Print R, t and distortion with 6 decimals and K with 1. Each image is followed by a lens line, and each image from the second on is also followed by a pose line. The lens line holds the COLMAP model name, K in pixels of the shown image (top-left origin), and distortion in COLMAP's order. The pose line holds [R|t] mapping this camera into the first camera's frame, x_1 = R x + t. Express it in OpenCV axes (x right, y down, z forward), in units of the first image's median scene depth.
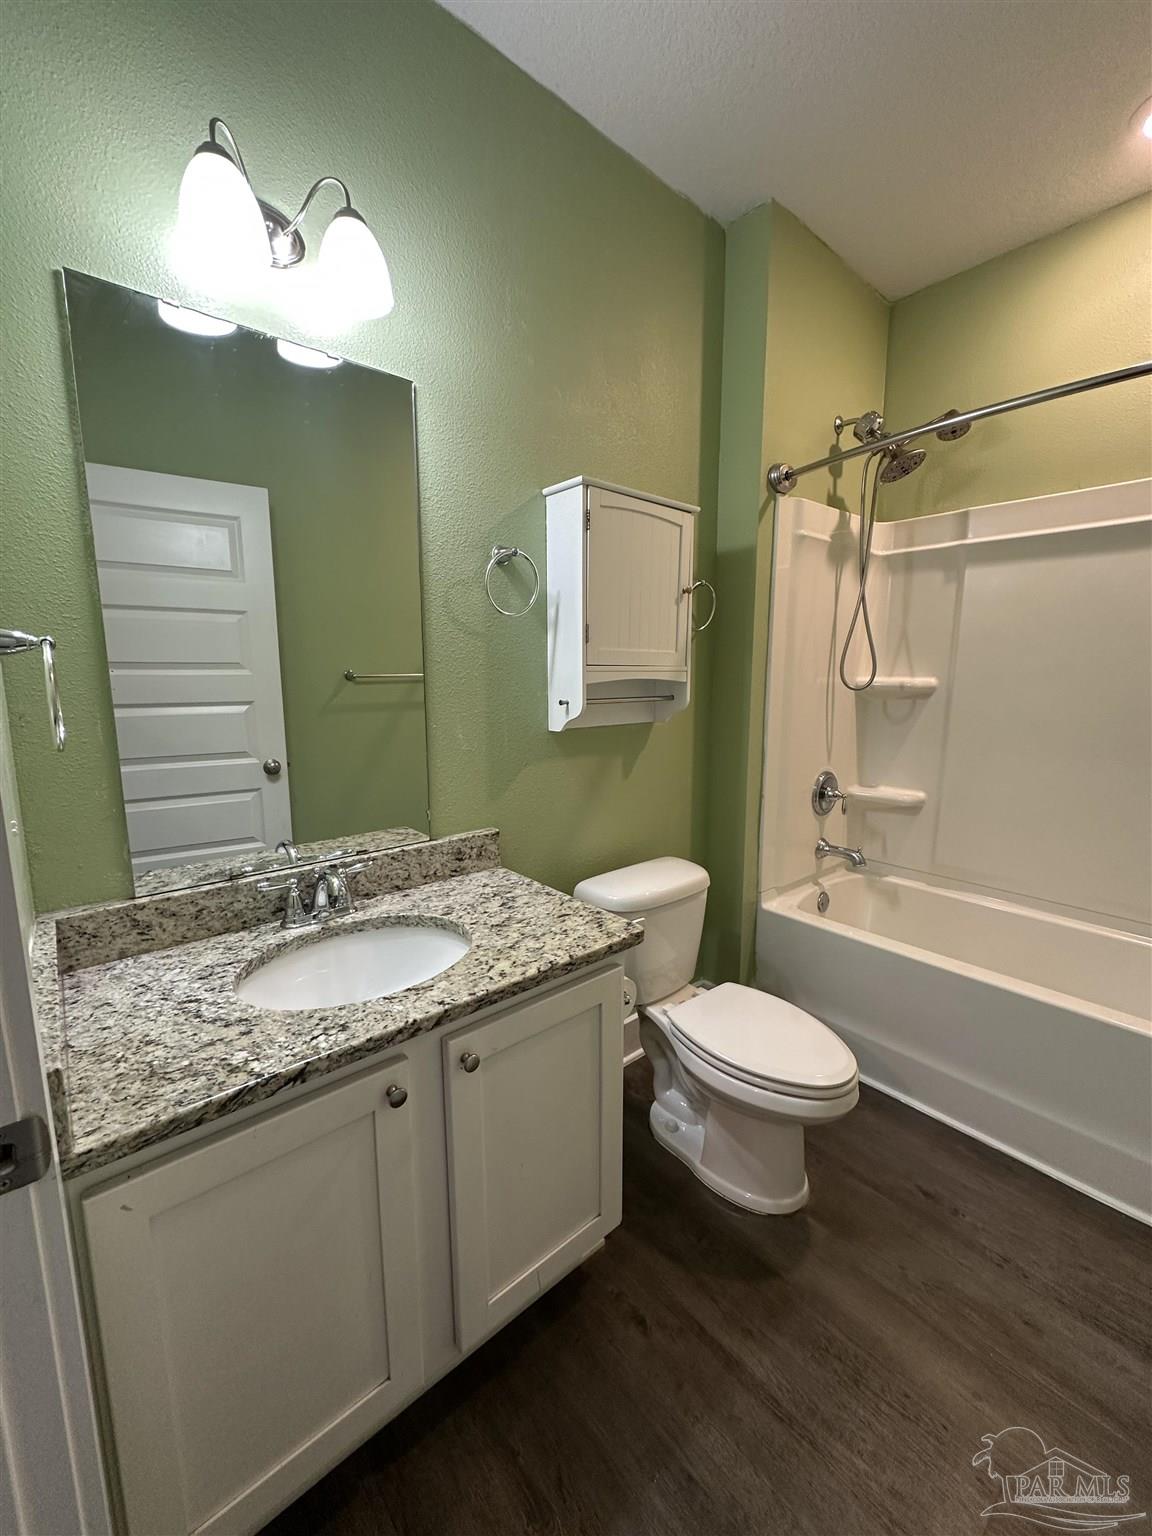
lens RADIAL K [[614.4, 0, 575.7], [0, 614.4, 768.4], [0, 0, 1]] dist [-0.004023, 0.001240]
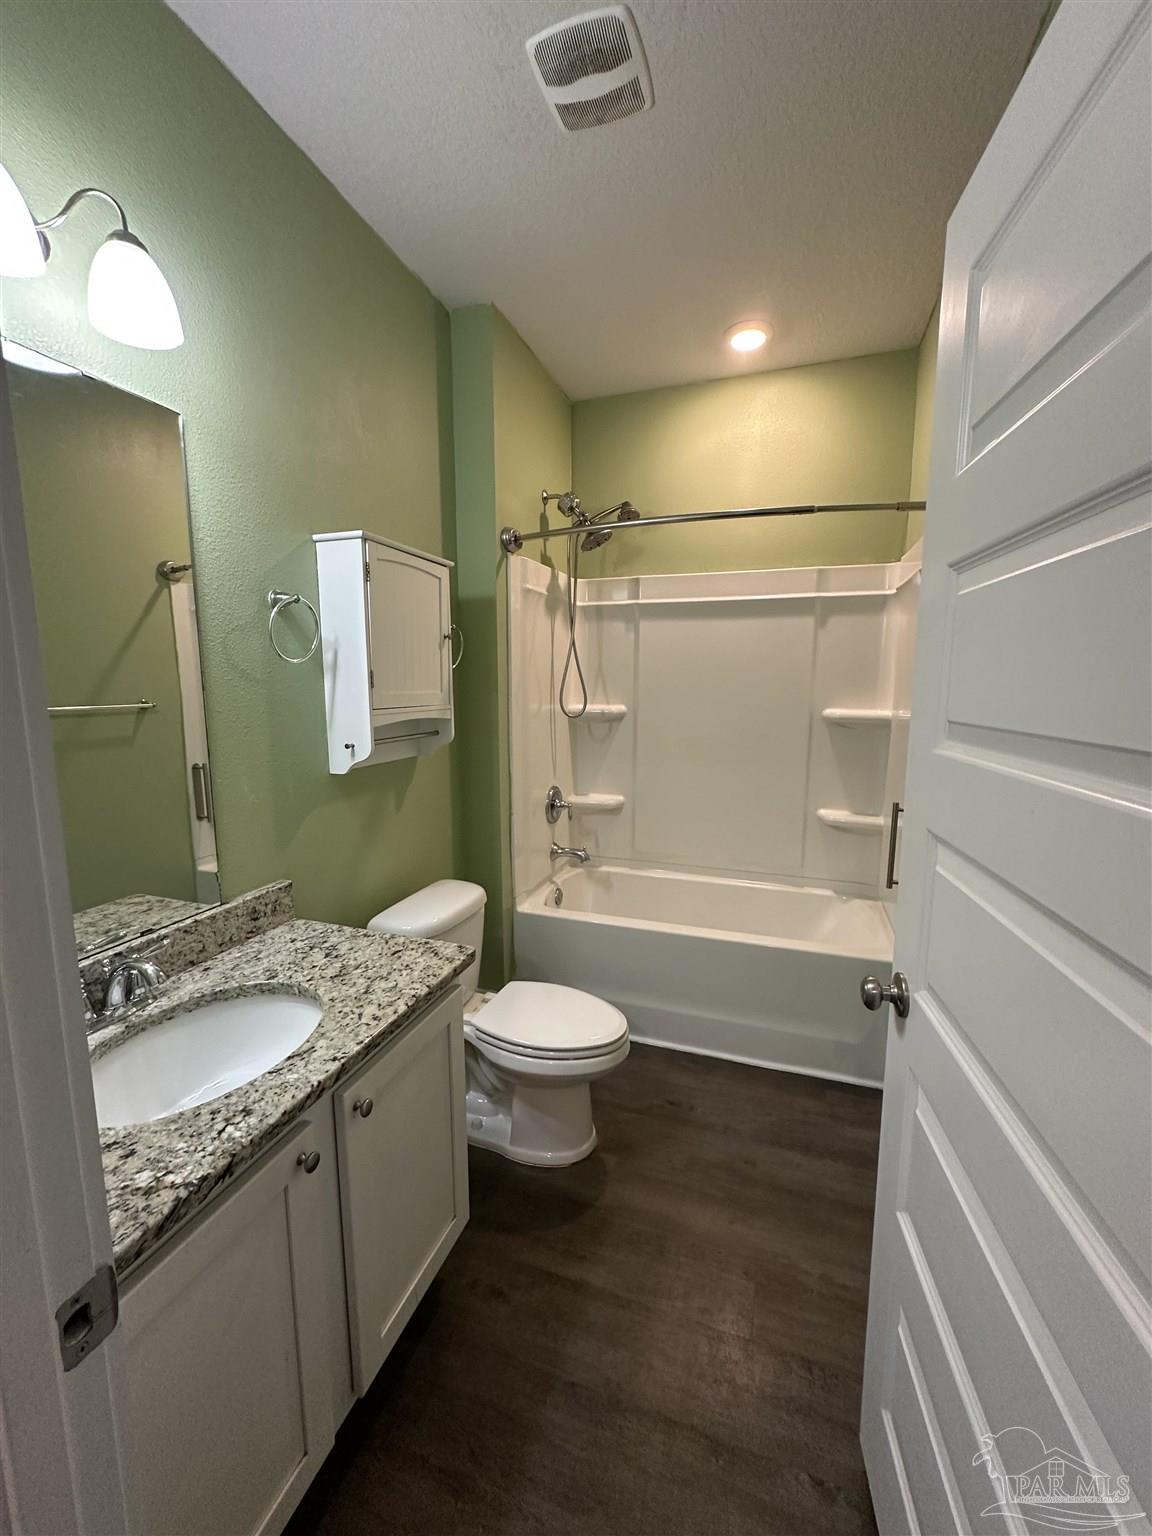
lens RADIAL K [[614.4, 0, 578.6], [0, 614.4, 766.6], [0, 0, 1]] dist [-0.004023, 0.001240]
pose [[0.862922, -0.067896, 0.500756, -0.193554], [0.076537, 0.997061, 0.003297, -0.045081], [-0.499508, 0.035481, 0.865582, -0.064909]]
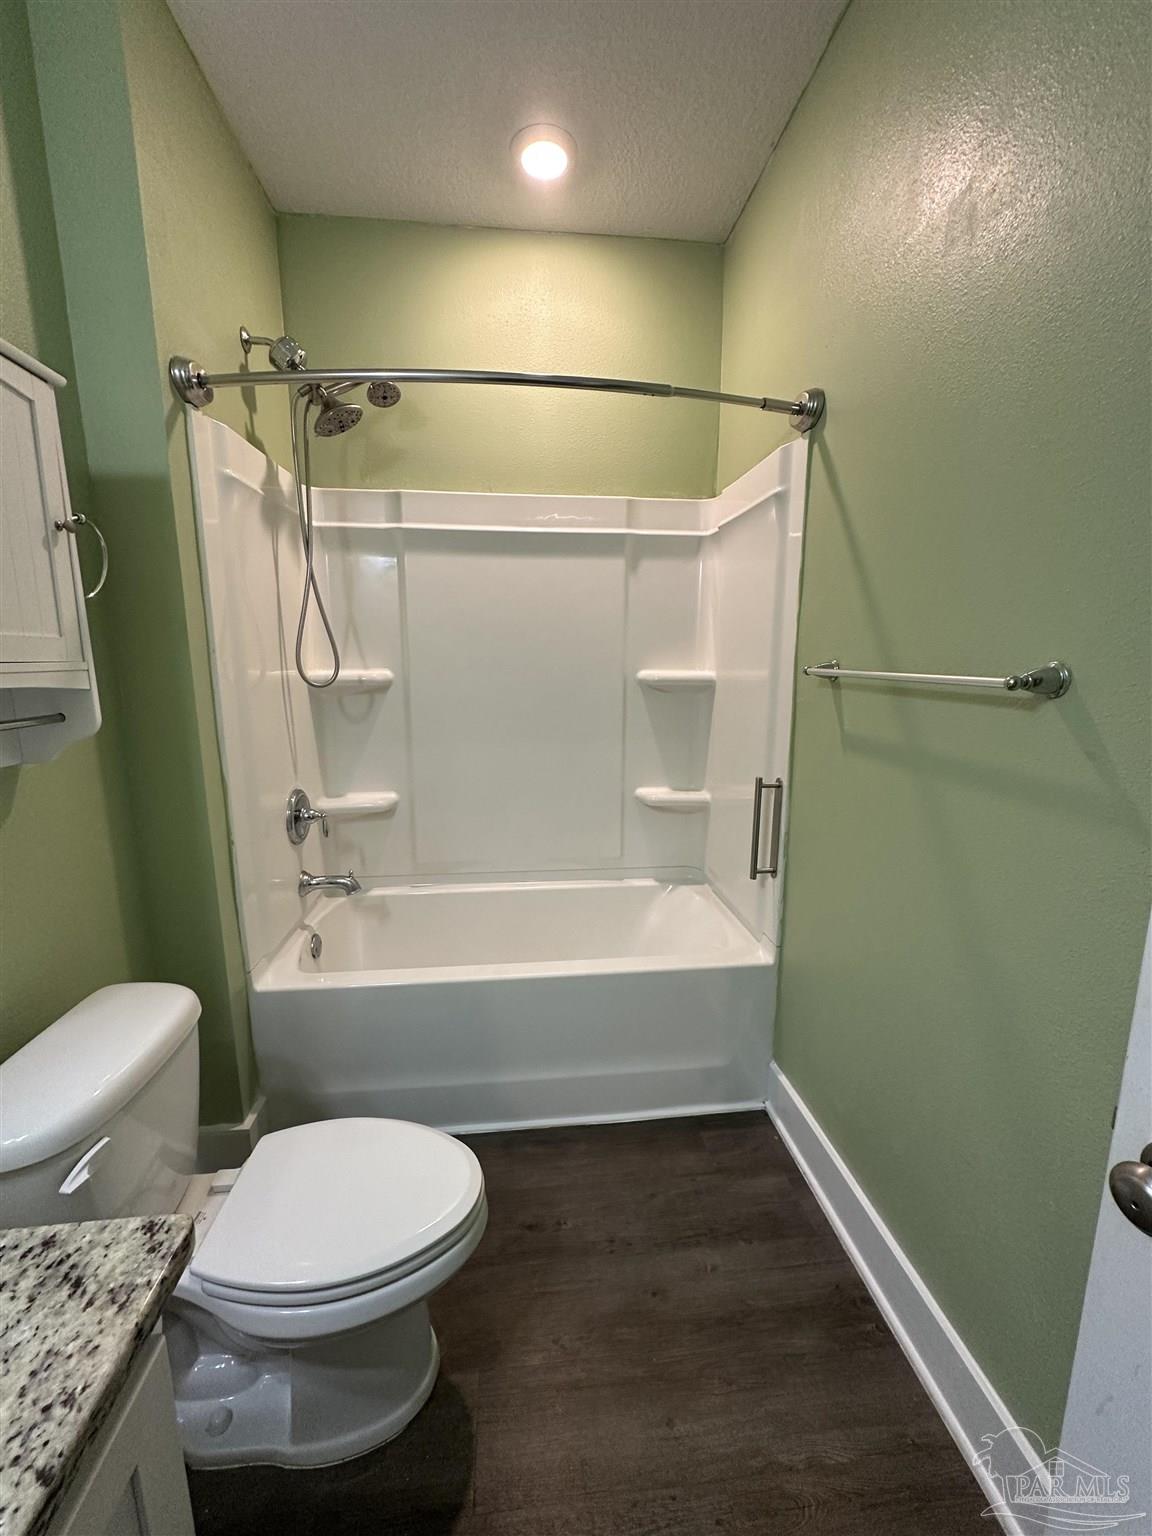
lens RADIAL K [[614.4, 0, 575.8], [0, 614.4, 767.7], [0, 0, 1]] dist [-0.004023, 0.001240]
pose [[0.569126, -0.146450, 0.809103, -0.039333], [0.127273, 0.987842, 0.089277, -0.066806], [-0.812341, 0.052167, 0.580845, 0.328053]]
